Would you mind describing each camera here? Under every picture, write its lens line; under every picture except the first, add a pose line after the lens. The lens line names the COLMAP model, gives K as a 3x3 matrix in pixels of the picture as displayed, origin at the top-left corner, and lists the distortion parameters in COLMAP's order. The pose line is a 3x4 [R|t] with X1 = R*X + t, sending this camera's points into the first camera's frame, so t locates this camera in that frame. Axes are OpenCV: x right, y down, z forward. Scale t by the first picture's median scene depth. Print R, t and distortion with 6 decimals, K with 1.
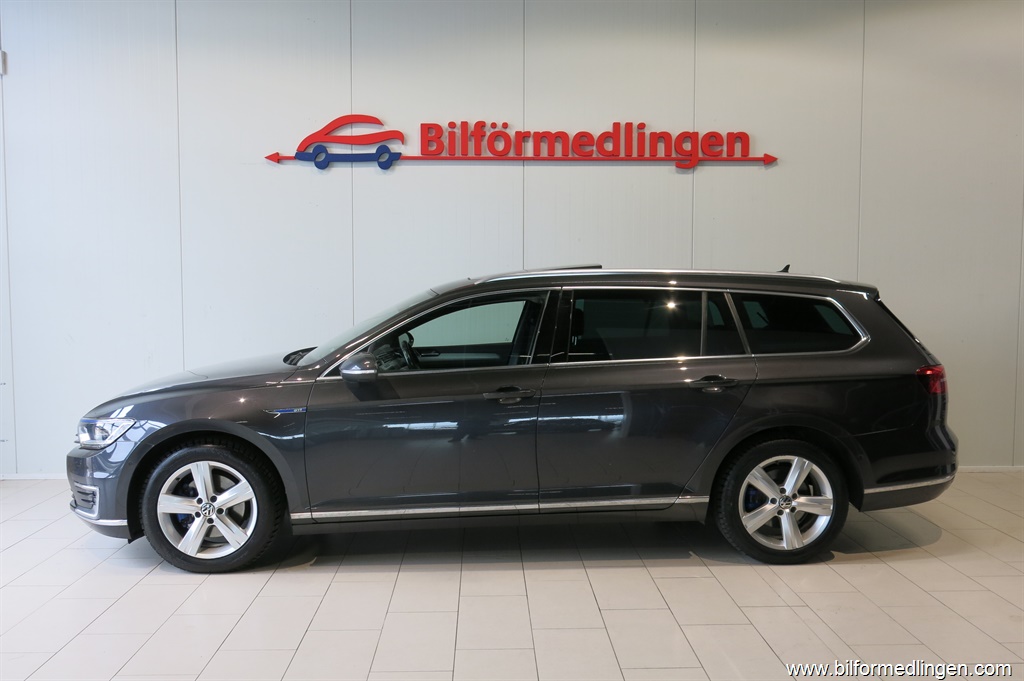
lens RADIAL K [[911.8, 0, 504.9], [0, 911.8, 338.8], [0, 0, 1]] dist [0.010705, 0.016084]
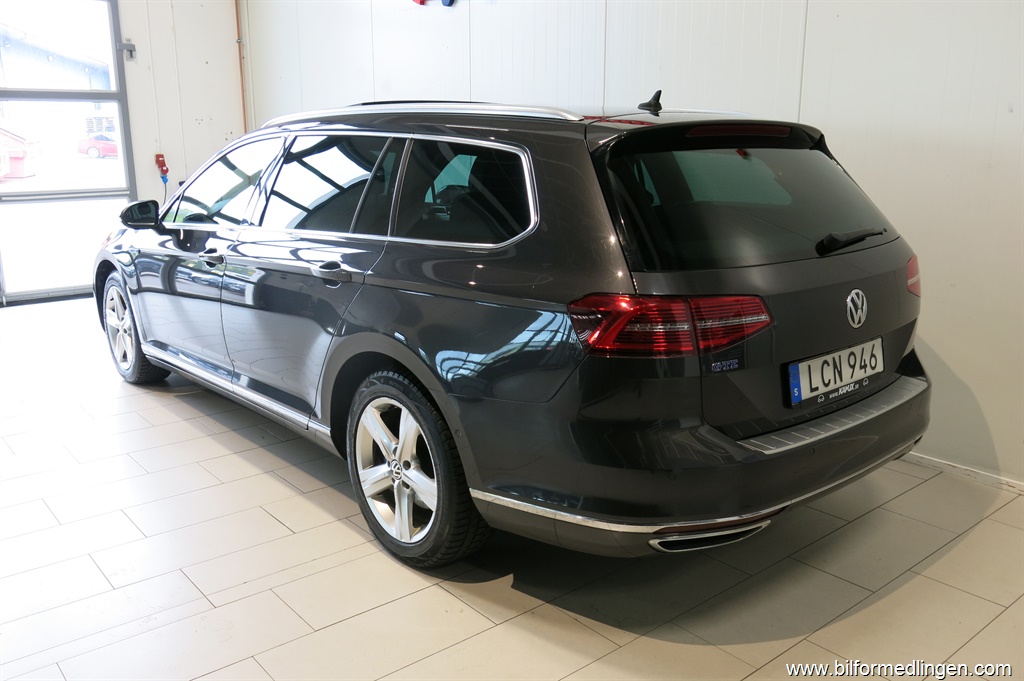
lens RADIAL K [[855.9, 0, 518.7], [0, 855.9, 345.0], [0, 0, 1]] dist [0.008787, 0.007714]
pose [[0.598618, 0.182849, -0.779886, 0.816554], [-0.048139, 0.980051, 0.192829, -0.029818], [0.799587, -0.077889, 0.595478, 0.710412]]
